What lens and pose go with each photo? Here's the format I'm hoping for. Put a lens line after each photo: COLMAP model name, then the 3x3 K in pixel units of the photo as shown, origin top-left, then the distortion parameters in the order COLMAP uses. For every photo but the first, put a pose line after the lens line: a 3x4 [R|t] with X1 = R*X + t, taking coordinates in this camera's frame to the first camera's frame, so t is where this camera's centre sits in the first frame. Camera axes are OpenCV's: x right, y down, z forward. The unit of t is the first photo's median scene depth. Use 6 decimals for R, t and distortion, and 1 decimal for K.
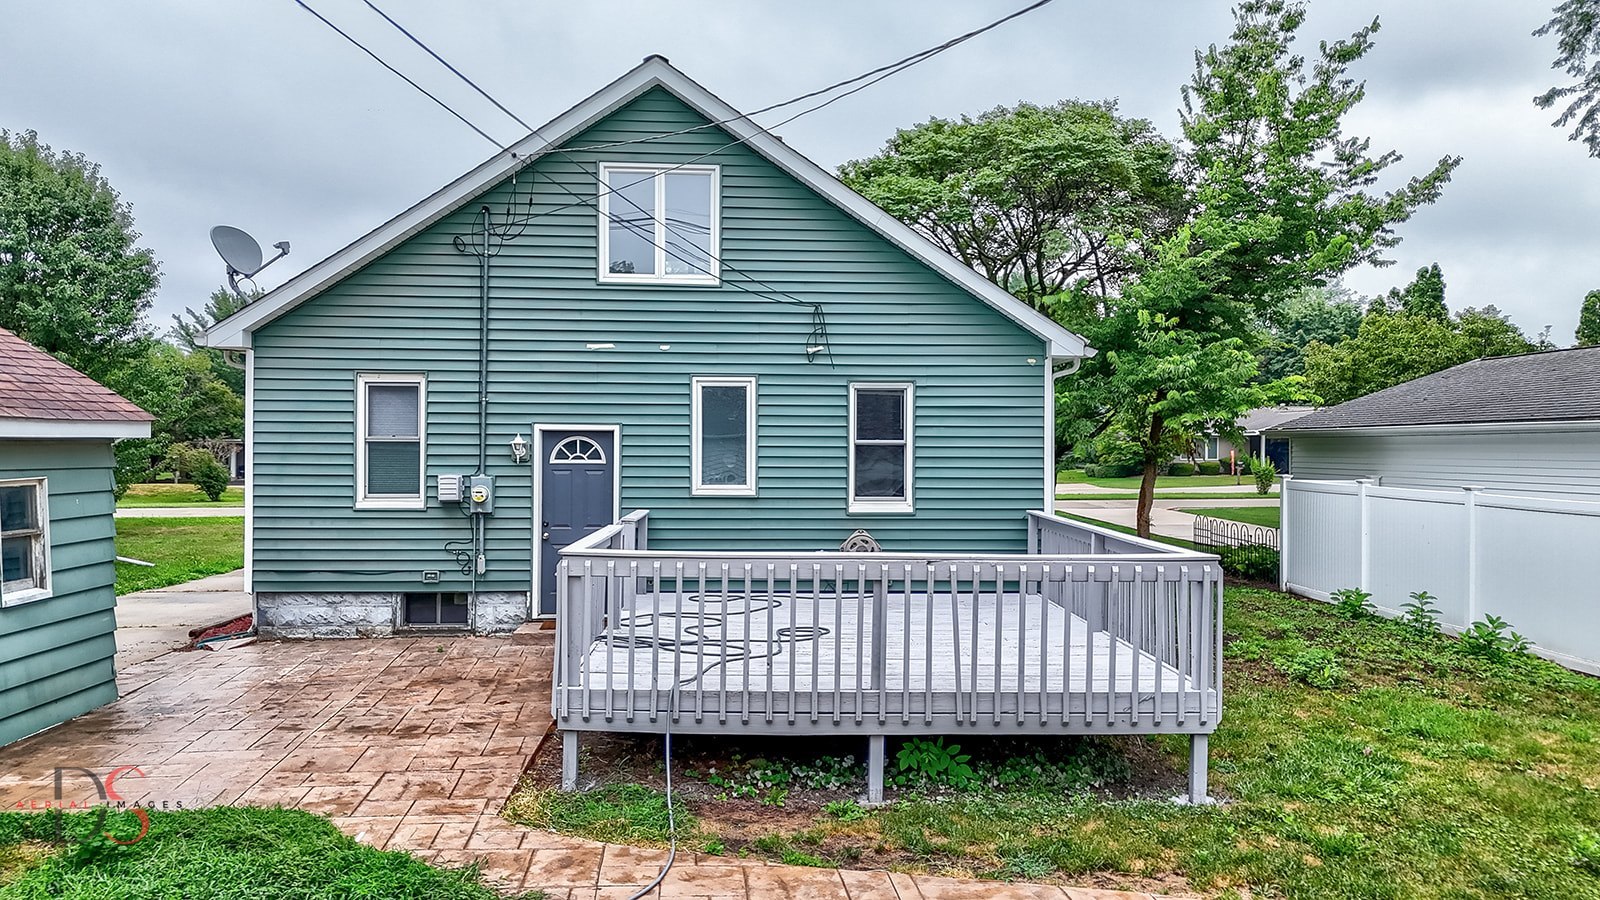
lens RADIAL K [[1217.8, 0, 800.0], [0, 1217.8, 450.0], [0, 0, 1]] dist [0.467952, 0.000545]
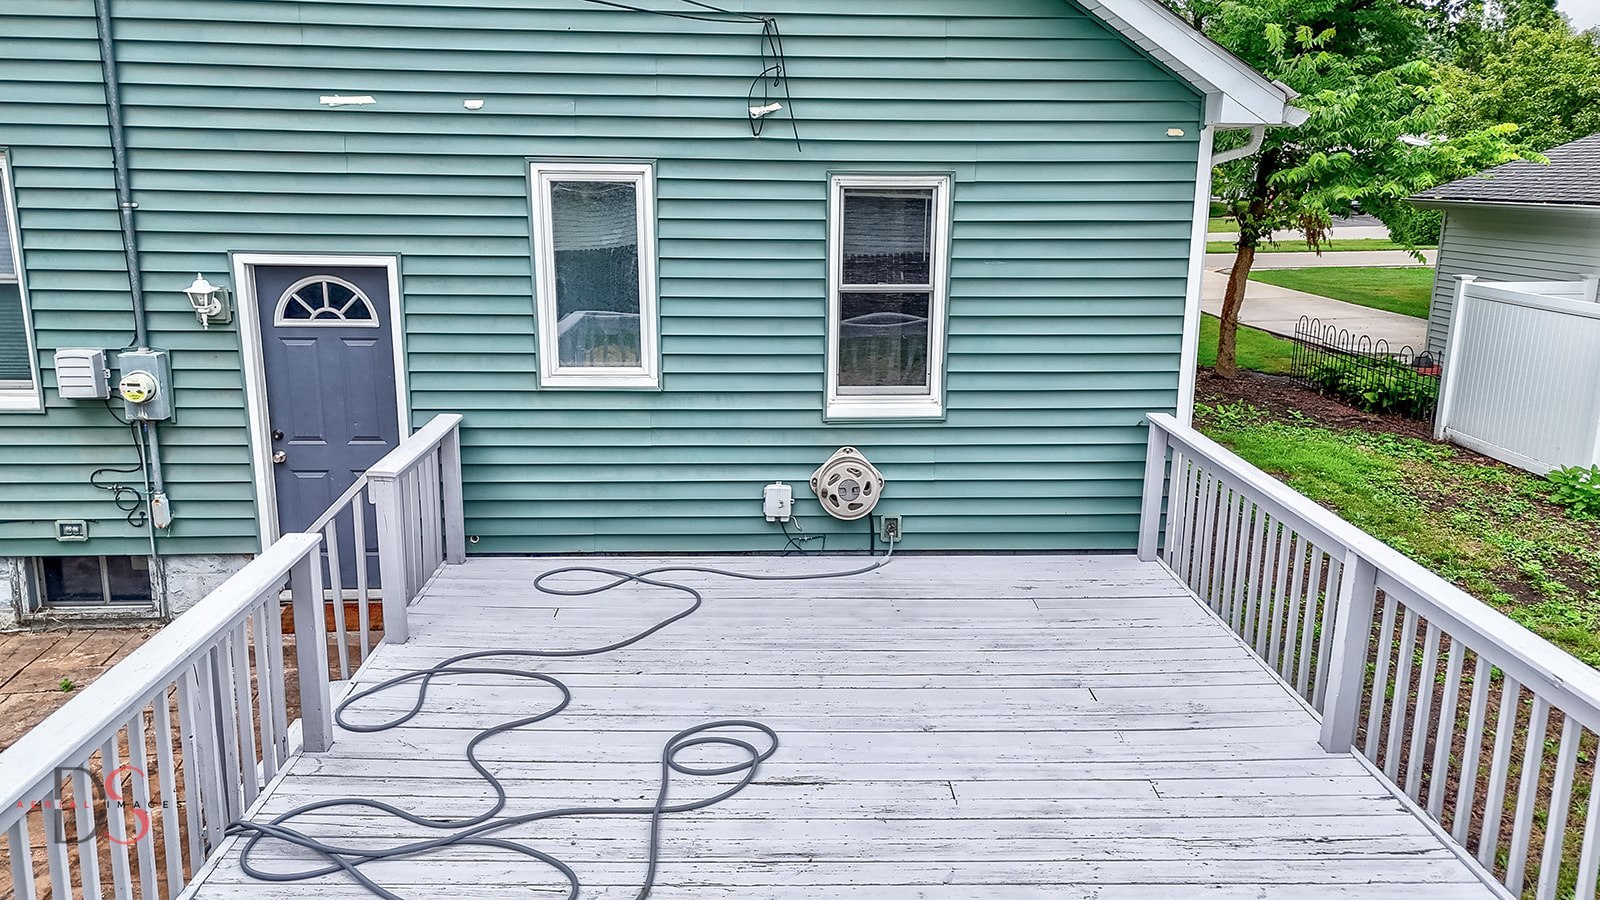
lens RADIAL K [[1202.1, 0, 800.0], [0, 1202.1, 450.0], [0, 0, 1]] dist [0.122971, -0.002423]
pose [[0.999940, 0.005012, -0.009781, 0.033240], [-0.002659, 0.973850, 0.227175, -0.058723], [0.010664, -0.227135, 0.973805, 0.463829]]
